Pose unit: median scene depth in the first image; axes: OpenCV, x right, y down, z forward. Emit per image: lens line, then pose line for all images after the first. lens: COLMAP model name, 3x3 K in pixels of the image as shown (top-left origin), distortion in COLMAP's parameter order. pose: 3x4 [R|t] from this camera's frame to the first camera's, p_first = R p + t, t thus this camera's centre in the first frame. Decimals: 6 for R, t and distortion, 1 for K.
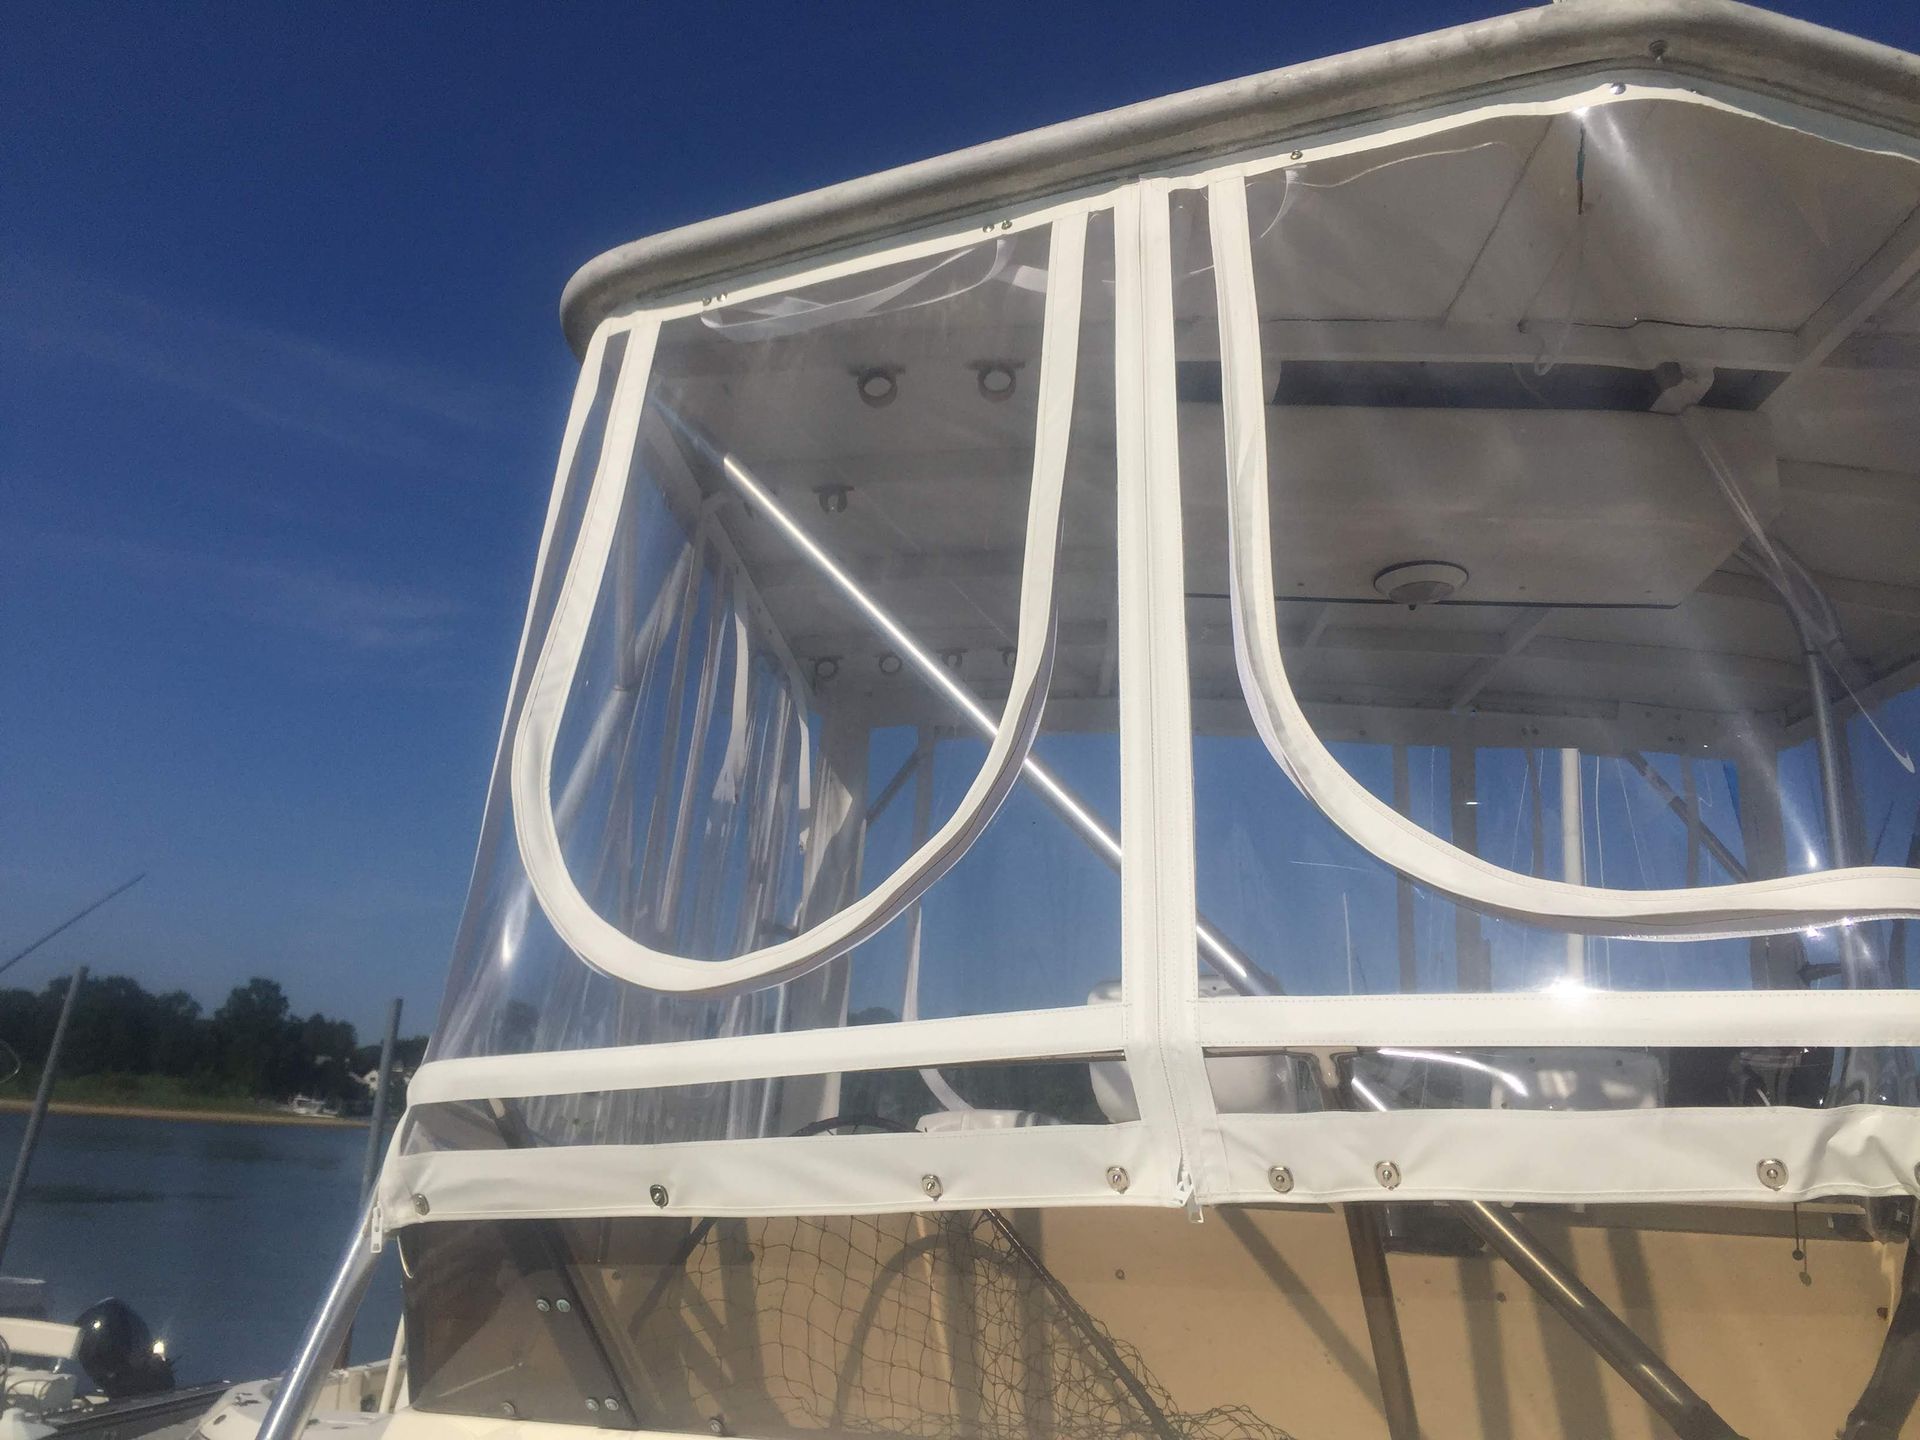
lens RADIAL K [[1439.6, 0, 960.0], [0, 1439.6, 720.0], [0, 0, 1]] dist [0.002858, -0.064605]
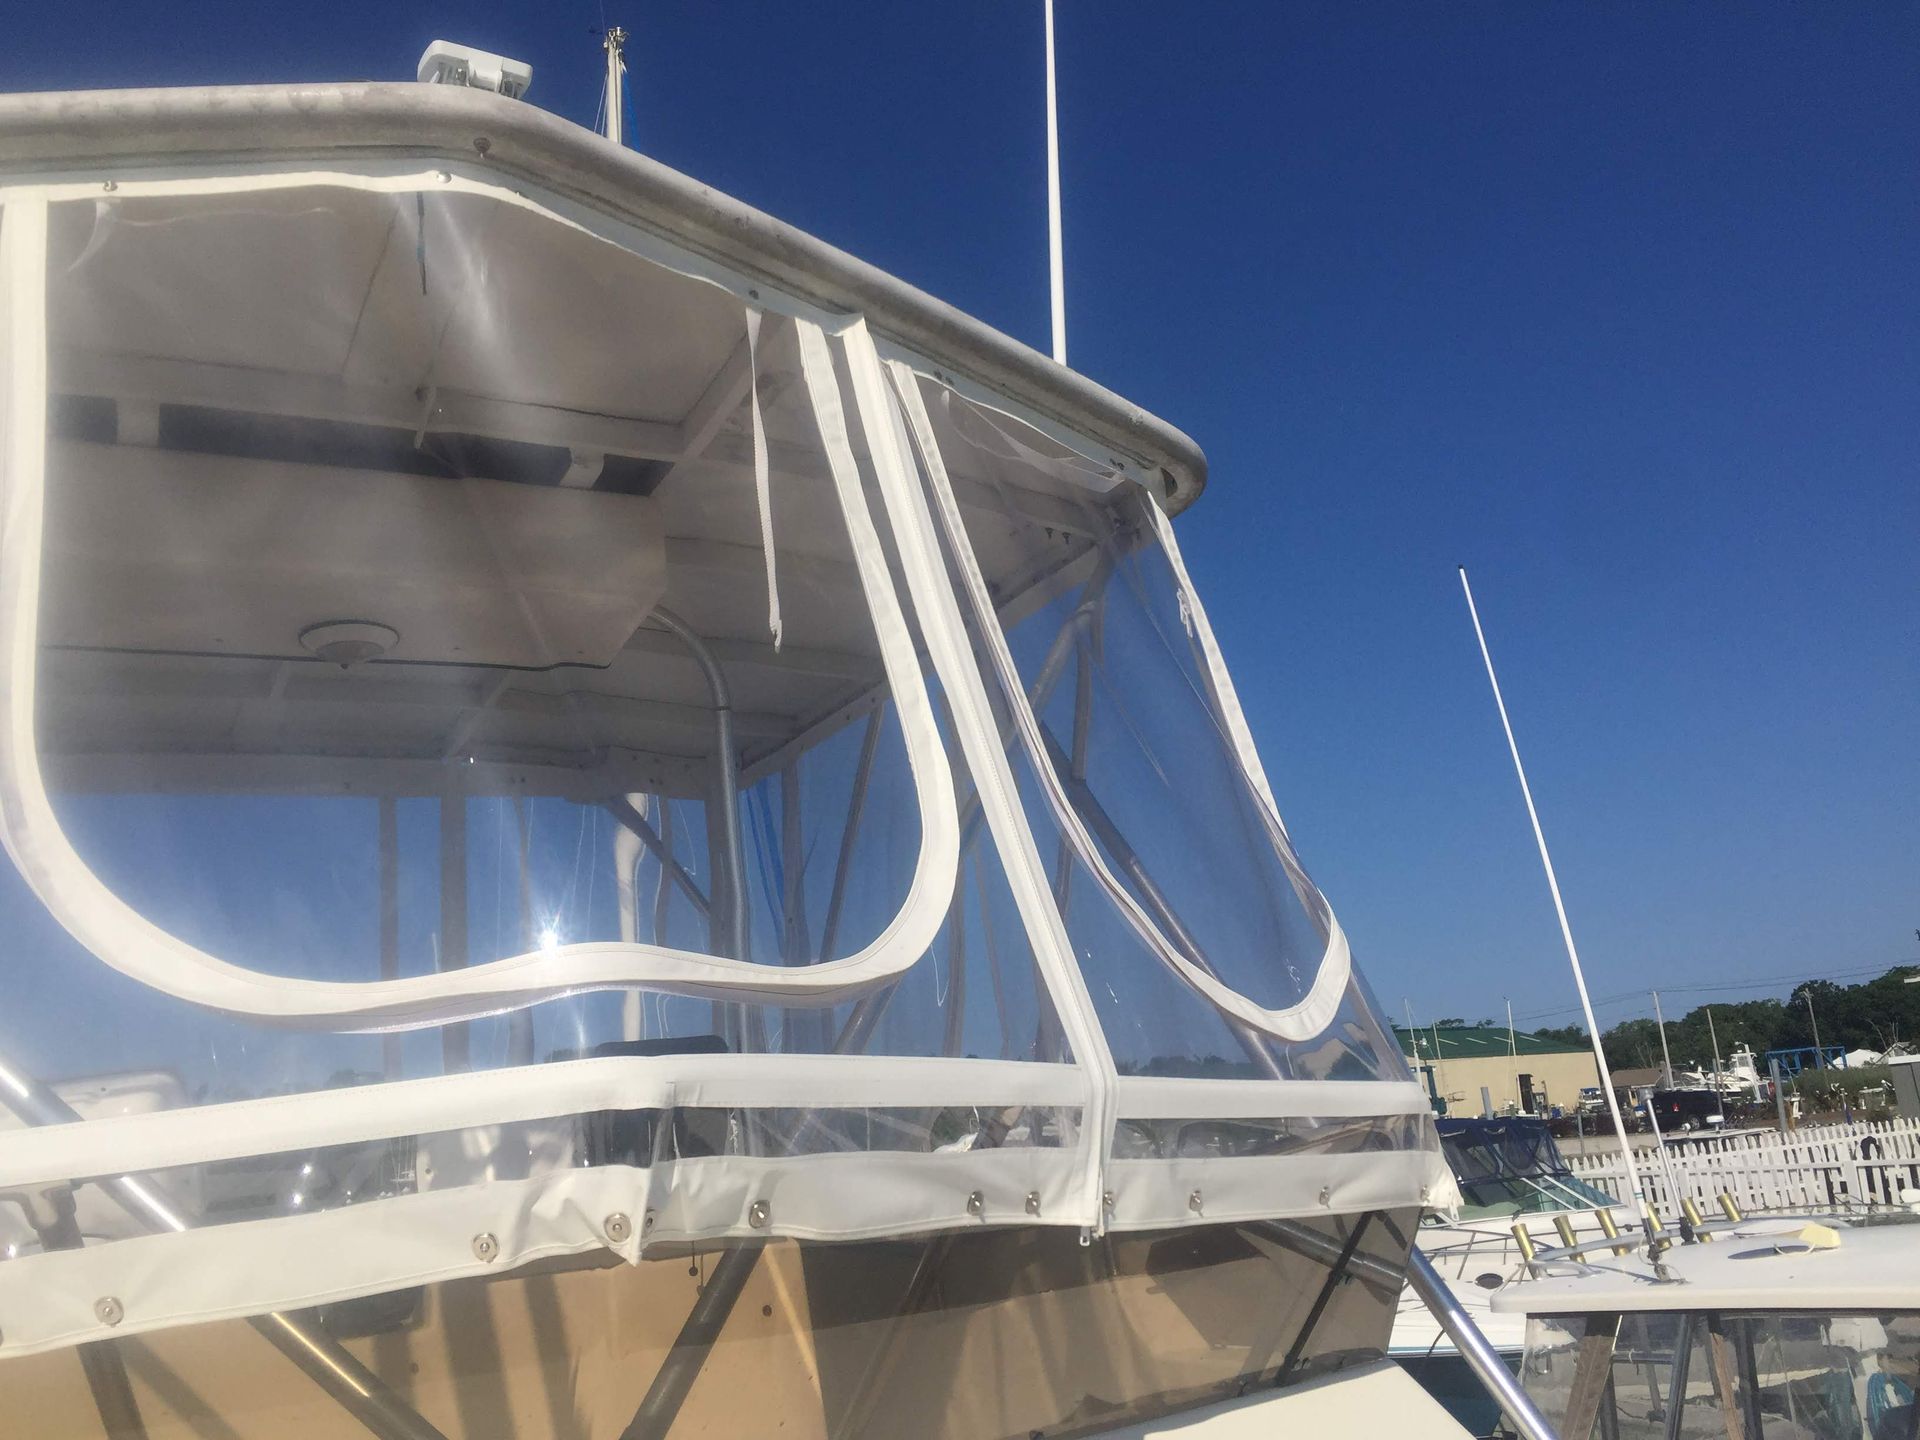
lens RADIAL K [[1439.6, 0, 960.0], [0, 1439.6, 720.0], [0, 0, 1]] dist [0.002858, -0.064605]
pose [[0.834241, -0.004568, 0.551381, 0.202604], [0.016289, 0.999733, -0.016363, -0.031261], [-0.551159, 0.022632, 0.834093, -0.052859]]
